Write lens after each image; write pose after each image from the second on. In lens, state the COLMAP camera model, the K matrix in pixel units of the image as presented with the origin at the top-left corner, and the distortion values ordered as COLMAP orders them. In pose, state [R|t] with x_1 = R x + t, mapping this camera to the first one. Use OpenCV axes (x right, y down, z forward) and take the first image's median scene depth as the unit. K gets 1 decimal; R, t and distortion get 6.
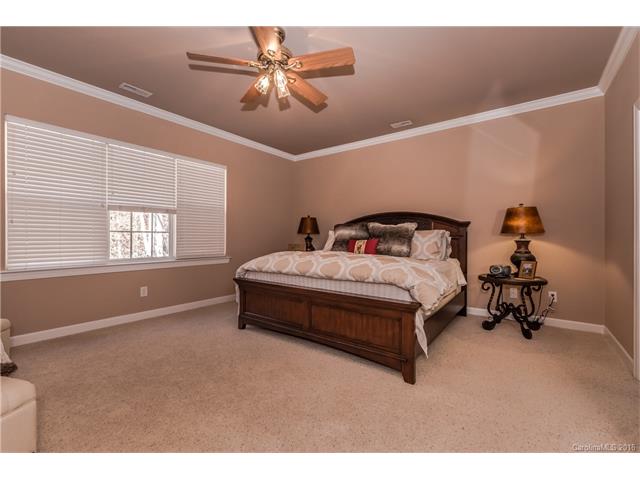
lens RADIAL K [[280.2, 0, 321.7], [0, 280.2, 238.6], [0, 0, 1]] dist [0.000618, -0.000167]
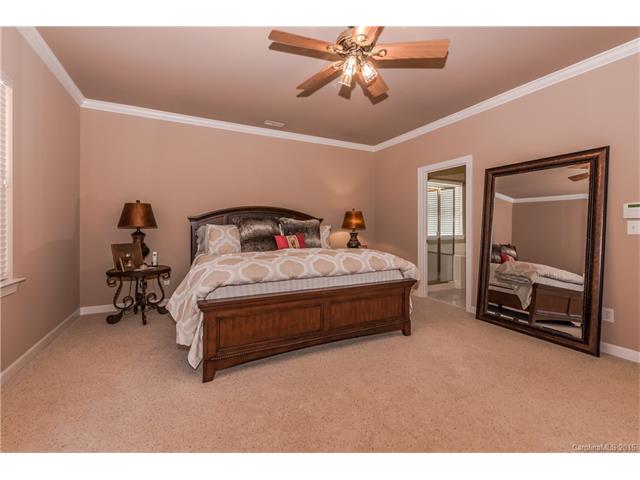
lens RADIAL K [[280.2, 0, 327.1], [0, 280.2, 228.5], [0, 0, 1]] dist [0.000618, -0.000167]
pose [[0.431812, -0.005350, 0.901948, -0.727412], [0.003840, 0.999984, 0.004093, -0.024146], [-0.901955, 0.001696, 0.431826, 0.474236]]
